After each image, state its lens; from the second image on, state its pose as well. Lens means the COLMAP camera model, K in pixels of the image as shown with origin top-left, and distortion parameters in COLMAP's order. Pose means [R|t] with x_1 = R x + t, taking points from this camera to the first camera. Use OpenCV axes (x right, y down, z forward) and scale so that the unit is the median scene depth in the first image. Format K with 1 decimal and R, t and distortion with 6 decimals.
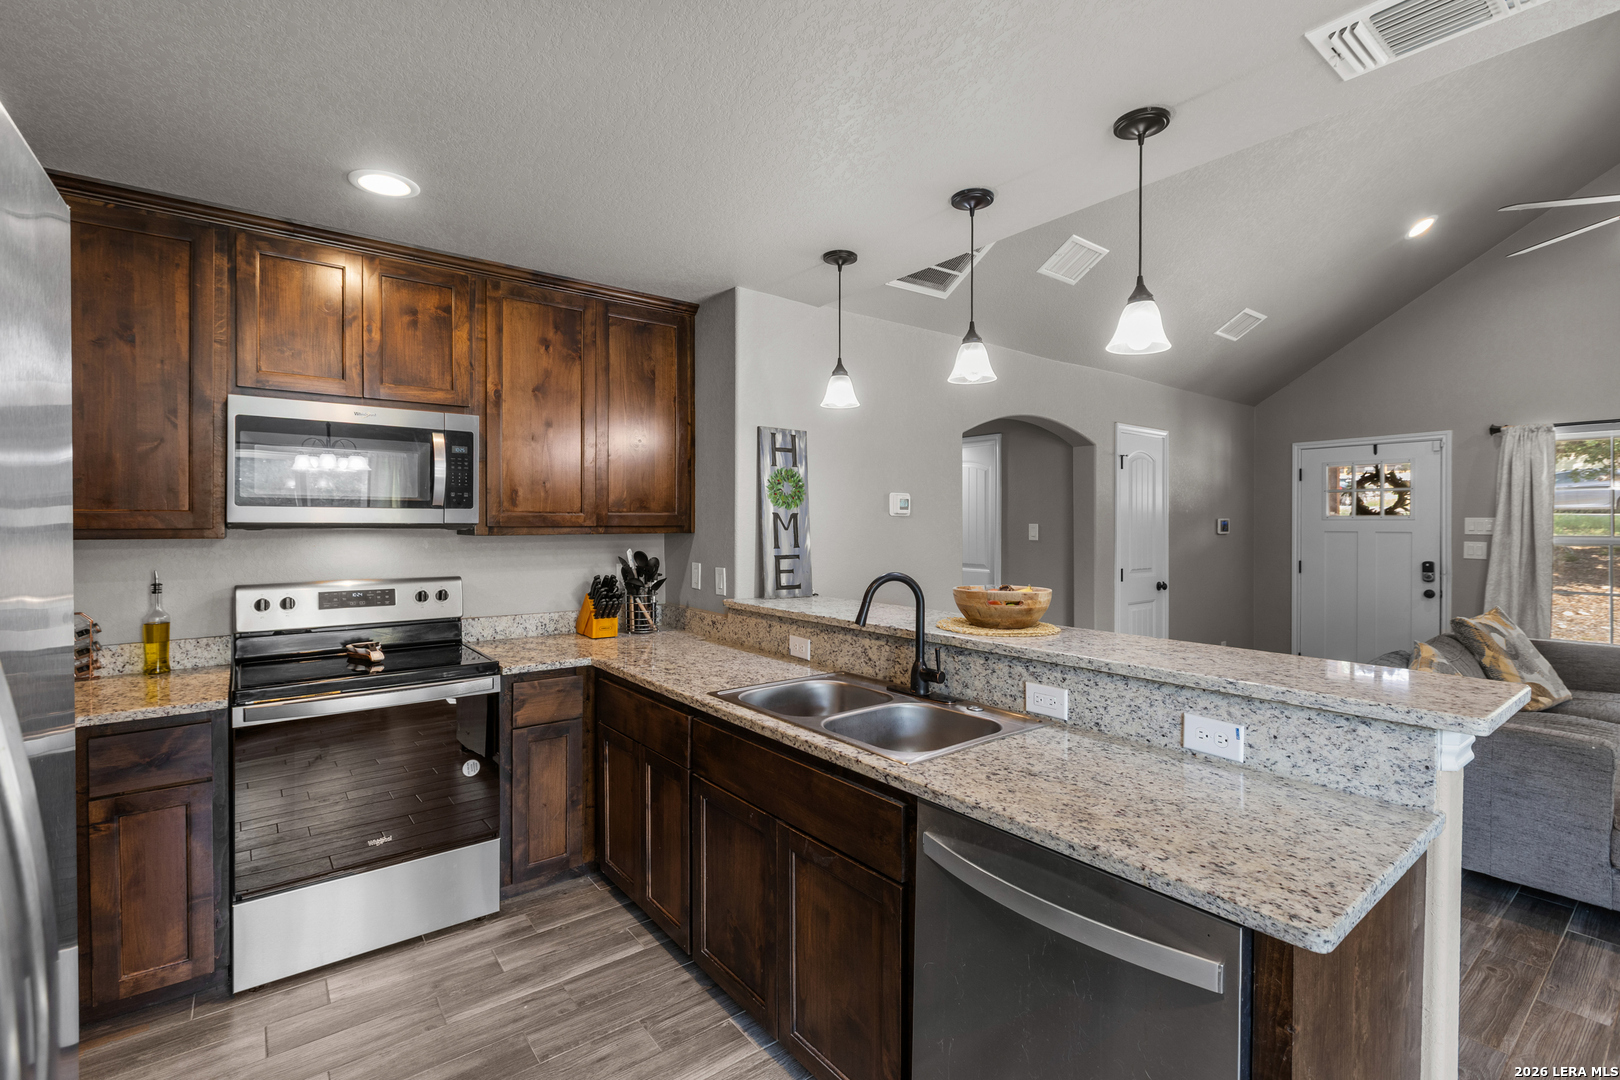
lens RADIAL K [[730.7, 0, 808.7], [0, 730.7, 527.7], [0, 0, 1]] dist [0.000060, 0.000050]
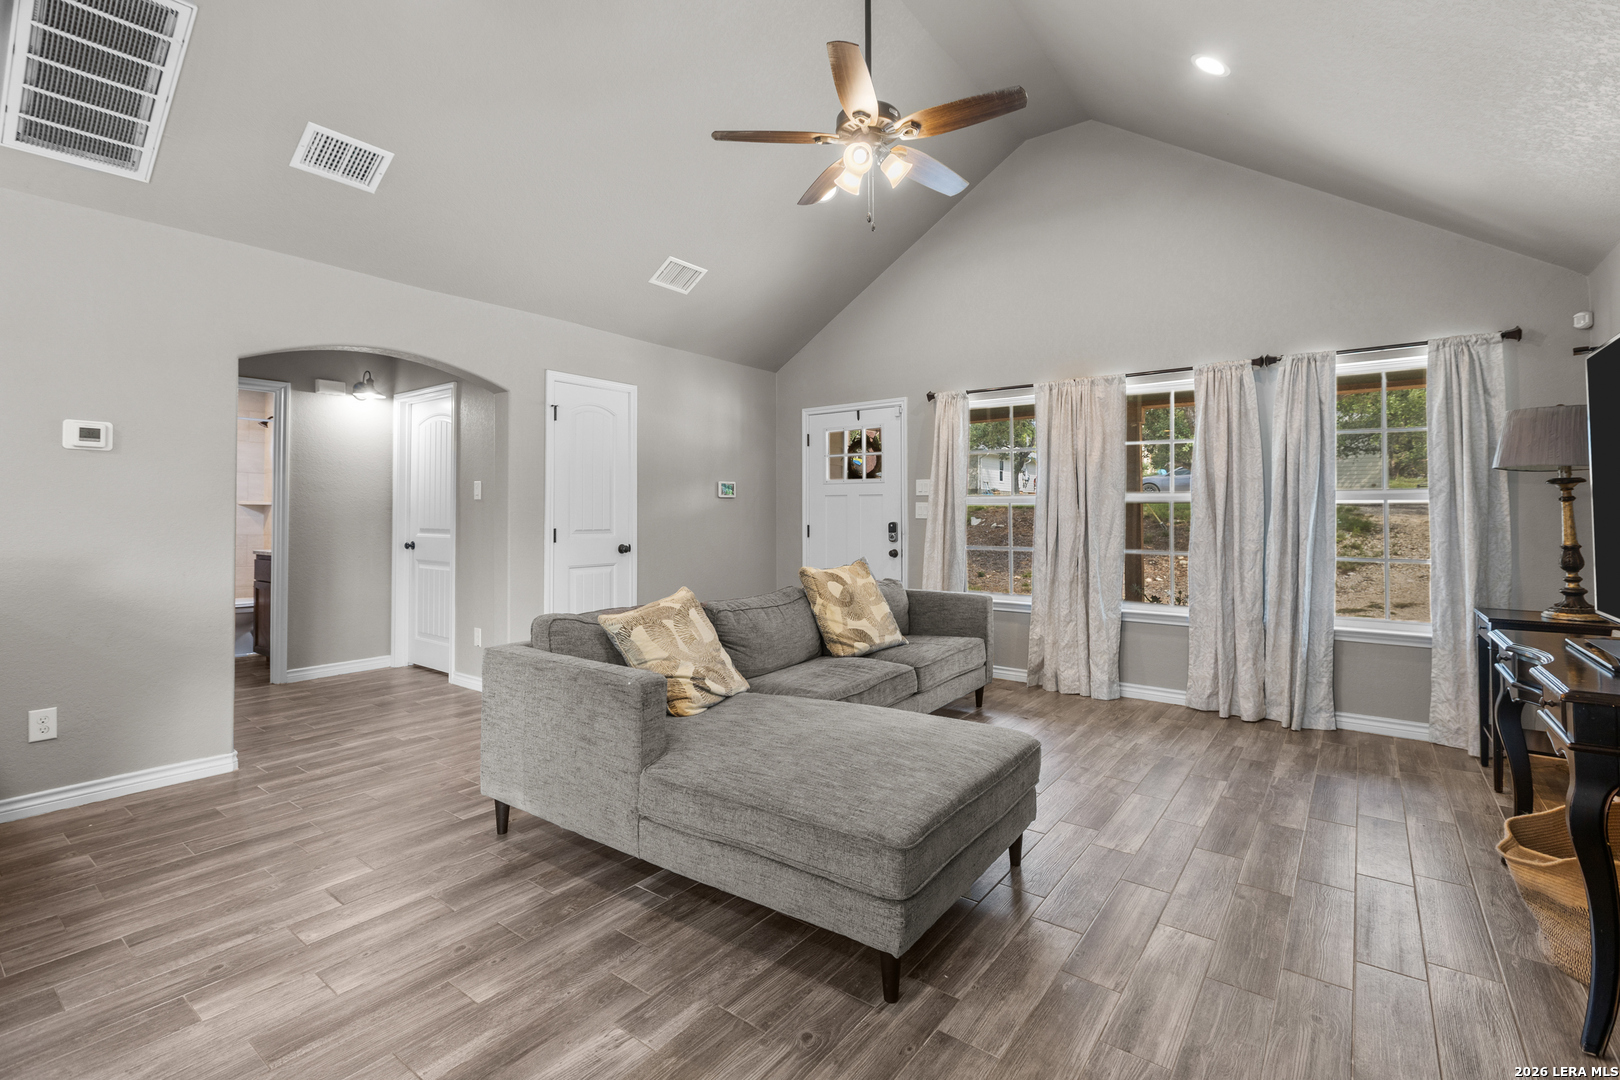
lens RADIAL K [[730.7, 0, 815.2], [0, 730.7, 505.0], [0, 0, 1]] dist [0.000060, 0.000050]
pose [[0.964818, 0.004541, 0.262880, 0.973865], [0.000348, 0.999828, -0.018548, 0.085380], [-0.262919, 0.017987, 0.964650, 0.041296]]
